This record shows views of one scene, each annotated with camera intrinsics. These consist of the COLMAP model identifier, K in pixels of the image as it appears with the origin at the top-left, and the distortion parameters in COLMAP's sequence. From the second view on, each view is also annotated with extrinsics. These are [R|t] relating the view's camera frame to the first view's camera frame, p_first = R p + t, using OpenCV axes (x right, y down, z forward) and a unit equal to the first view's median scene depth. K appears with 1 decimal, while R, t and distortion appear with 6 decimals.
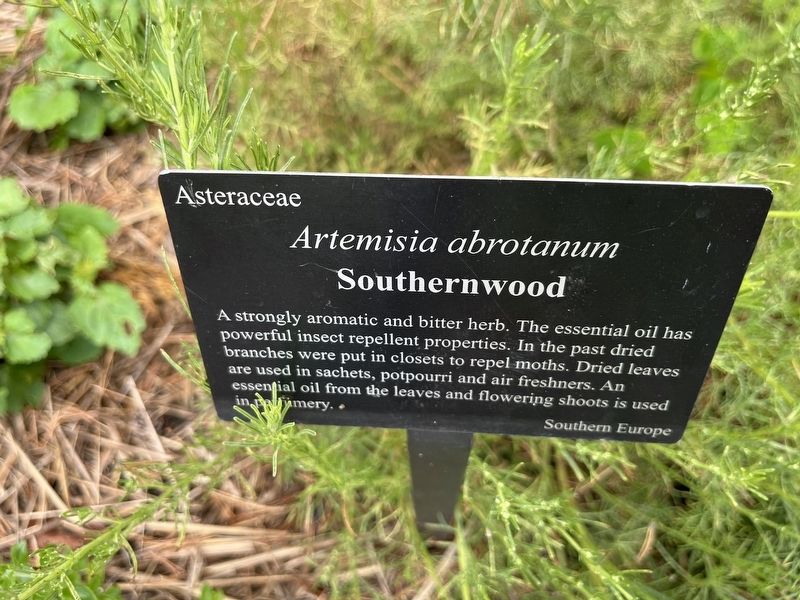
lens RADIAL K [[598.6, 0, 401.7], [0, 598.6, 299.1], [0, 0, 1]] dist [0.043877, -0.070766]
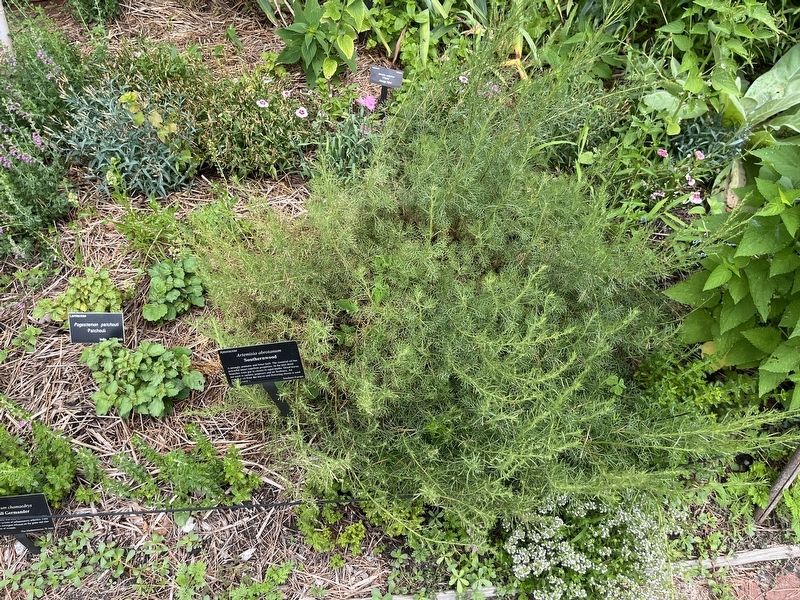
lens RADIAL K [[598.6, 0, 401.3], [0, 598.6, 295.6], [0, 0, 1]] dist [0.043877, -0.070766]
pose [[0.988624, -0.150078, 0.009986, 0.694162], [0.150282, 0.982863, -0.106753, 0.098518], [0.006206, 0.107039, 0.994235, -2.395871]]
